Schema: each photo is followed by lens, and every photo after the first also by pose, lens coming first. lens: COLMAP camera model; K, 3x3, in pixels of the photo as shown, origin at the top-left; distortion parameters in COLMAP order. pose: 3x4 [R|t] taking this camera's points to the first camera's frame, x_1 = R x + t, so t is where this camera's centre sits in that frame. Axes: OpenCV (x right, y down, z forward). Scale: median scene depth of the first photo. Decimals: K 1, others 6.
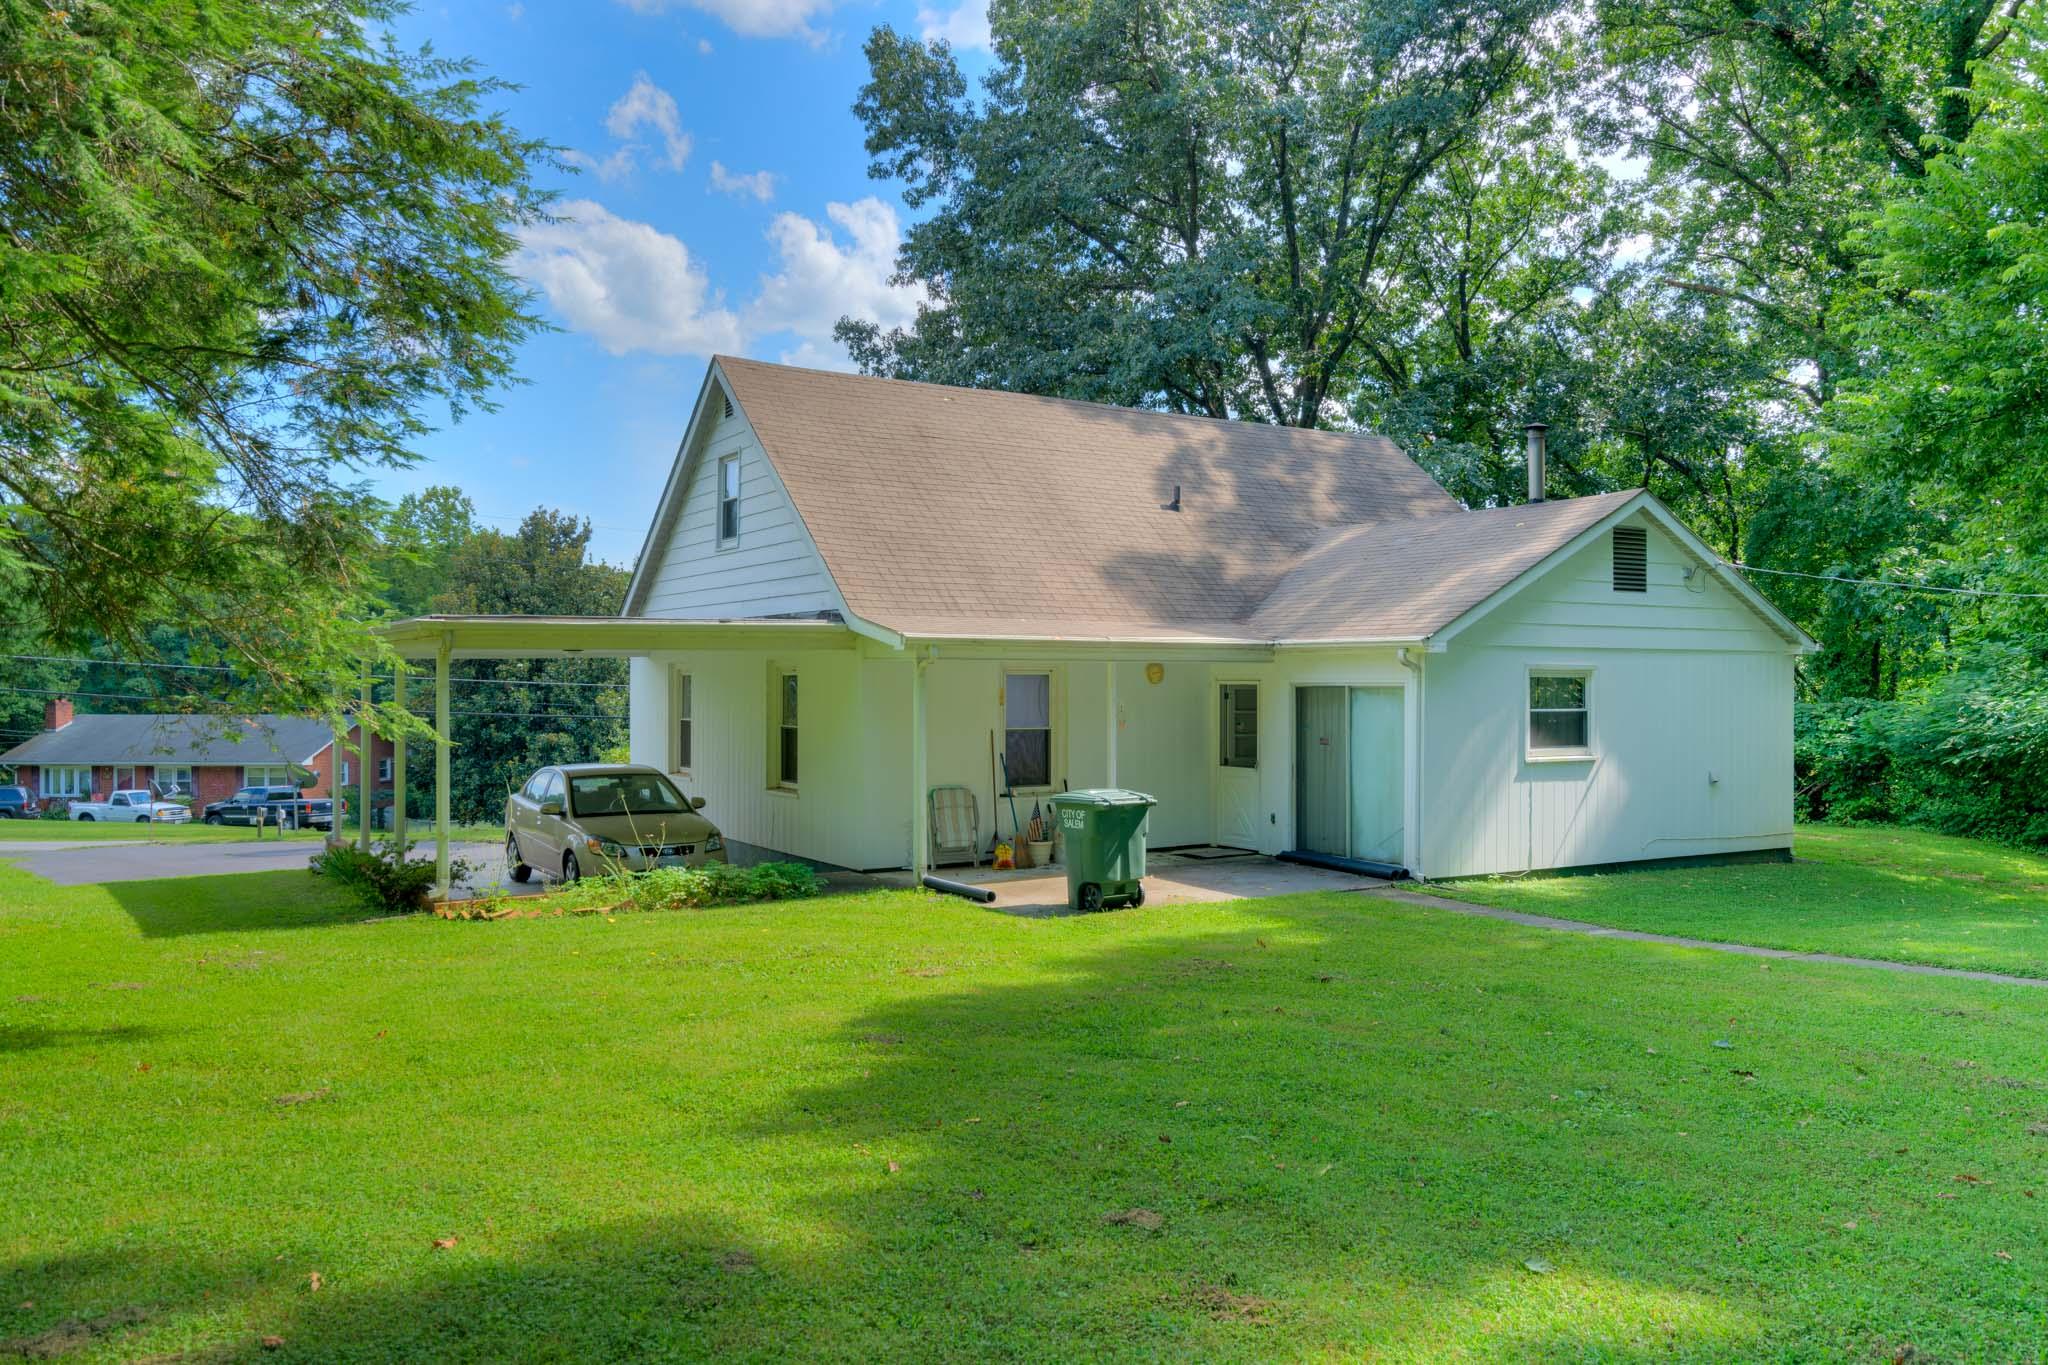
lens RADIAL K [[1547.0, 0, 1024.0], [0, 1547.0, 682.5], [0, 0, 1]] dist [0.028833, 0.000401]
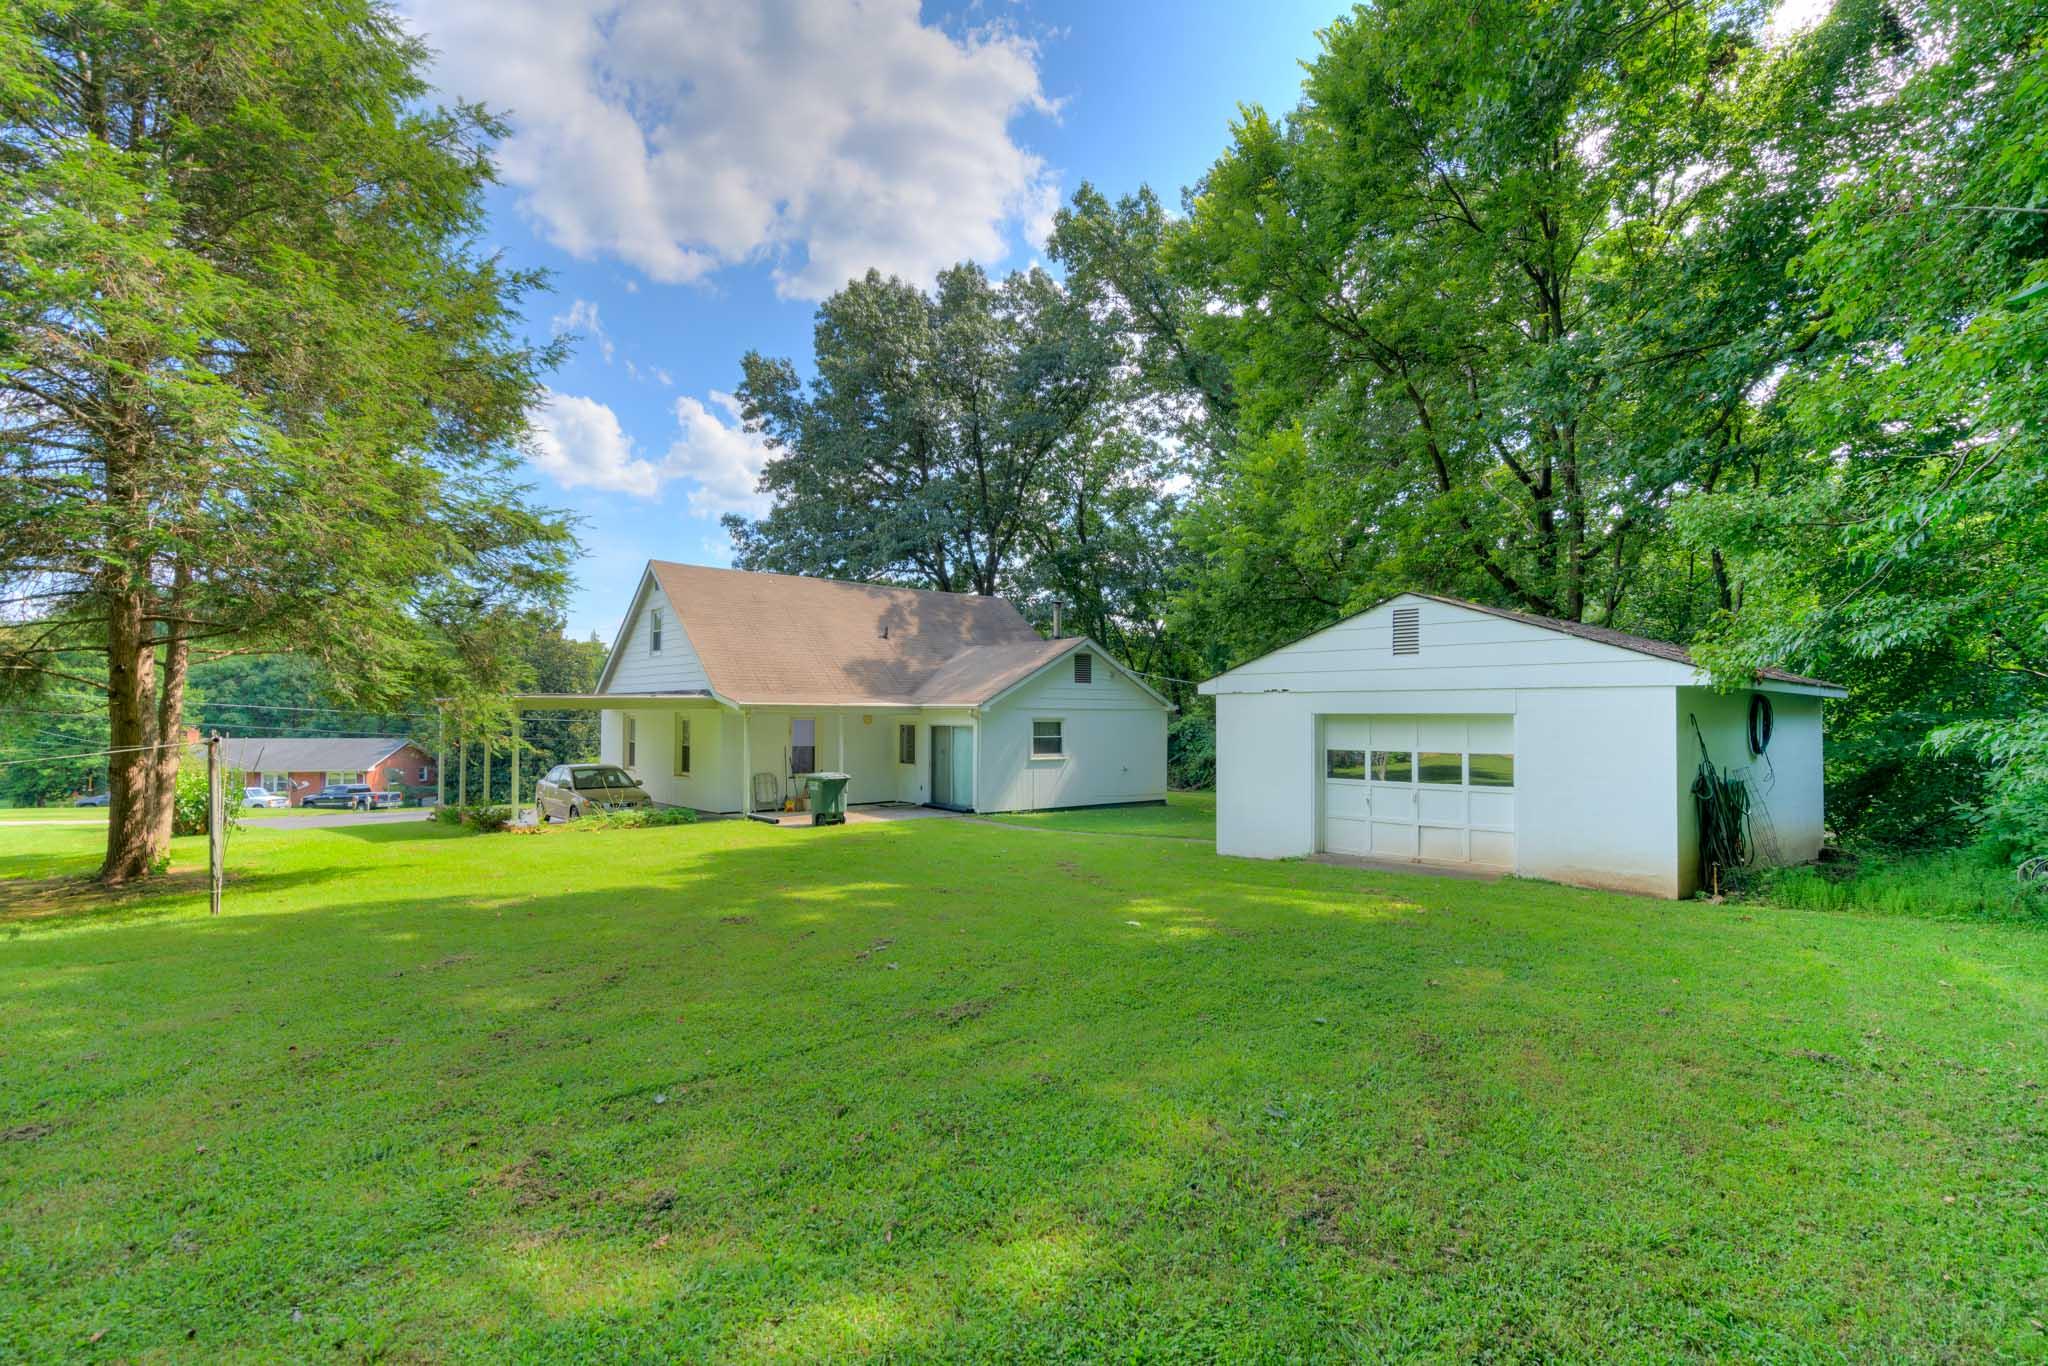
lens RADIAL K [[1017.7, 0, 1024.0], [0, 1017.7, 683.0], [0, 0, 1]] dist [0.000084, 0.000067]
pose [[0.987470, 0.007426, 0.157630, 0.073481], [-0.002280, 0.999459, -0.032802, -0.009743], [-0.157789, 0.032032, 0.986953, -0.381868]]
